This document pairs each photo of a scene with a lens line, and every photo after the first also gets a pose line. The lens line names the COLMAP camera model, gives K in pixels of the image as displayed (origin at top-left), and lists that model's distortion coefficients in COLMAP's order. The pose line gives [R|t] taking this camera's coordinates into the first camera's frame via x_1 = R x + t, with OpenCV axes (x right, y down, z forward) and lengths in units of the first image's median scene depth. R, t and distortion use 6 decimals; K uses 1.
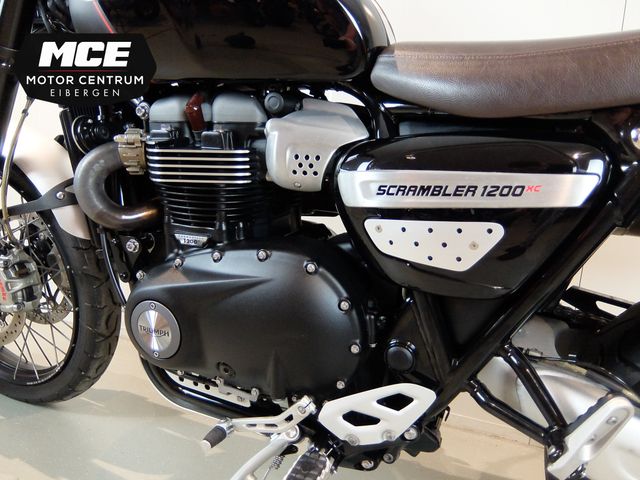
lens RADIAL K [[476.2, 0, 321.4], [0, 476.2, 241.1], [0, 0, 1]] dist [-0.017994, -0.008375]
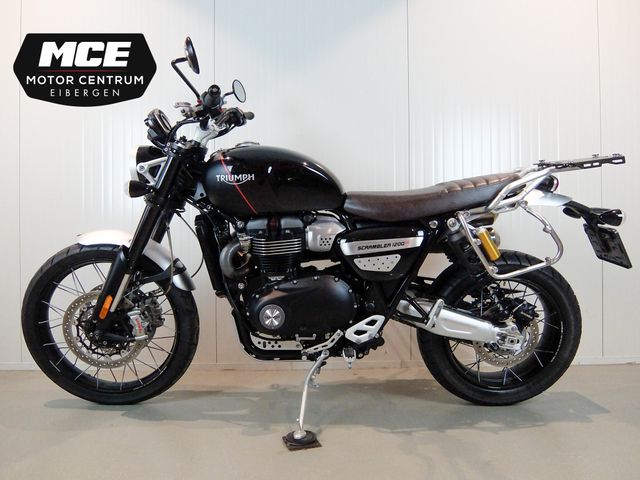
lens RADIAL K [[476.2, 0, 322.0], [0, 476.2, 237.3], [0, 0, 1]] dist [-0.017994, -0.008375]
pose [[0.917174, -0.108083, 0.383549, -1.089933], [0.148687, 0.985823, -0.077751, 0.018478], [-0.369708, 0.128340, 0.920242, -1.468443]]
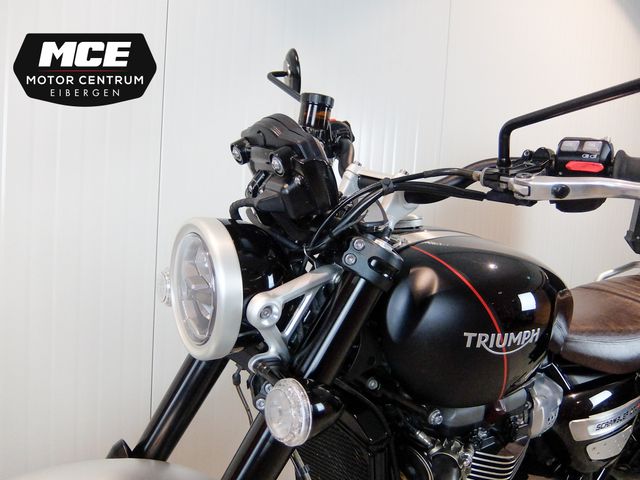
lens RADIAL K [[476.2, 0, 321.3], [0, 476.2, 244.5], [0, 0, 1]] dist [-0.017994, -0.008375]
pose [[0.588649, -0.114126, 0.800292, -1.540570], [0.090500, 0.993065, 0.075049, -0.886047], [-0.803307, 0.028249, 0.594895, 0.730046]]
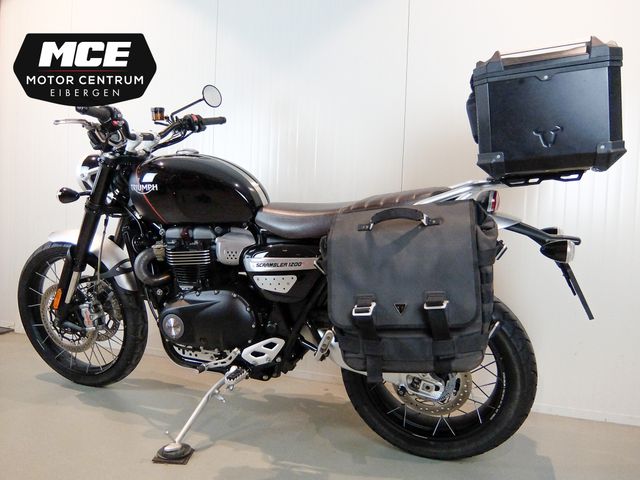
lens RADIAL K [[476.2, 0, 328.1], [0, 476.2, 239.5], [0, 0, 1]] dist [-0.017994, -0.008375]
pose [[0.996419, -0.061031, 0.058513, 0.345797], [0.065574, 0.994704, -0.079151, -0.009573], [-0.053372, 0.082705, 0.995144, -1.607494]]
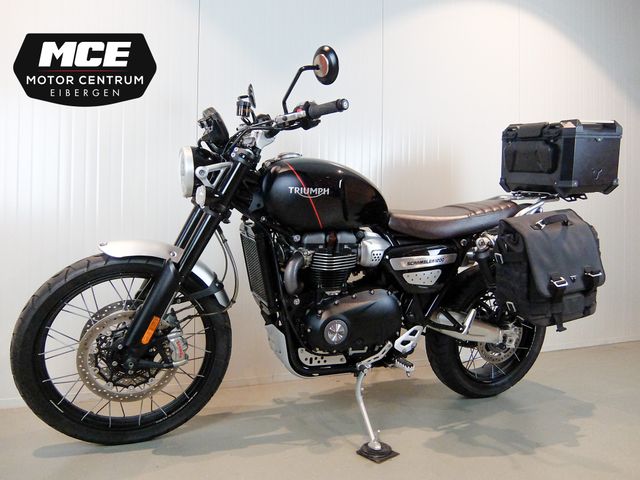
lens RADIAL K [[476.2, 0, 322.0], [0, 476.2, 245.4], [0, 0, 1]] dist [-0.017994, -0.008375]
pose [[0.701233, -0.094384, 0.706657, -2.243672], [0.144652, 0.989417, -0.011390, -0.247737], [-0.698103, 0.110206, 0.707465, -0.751042]]
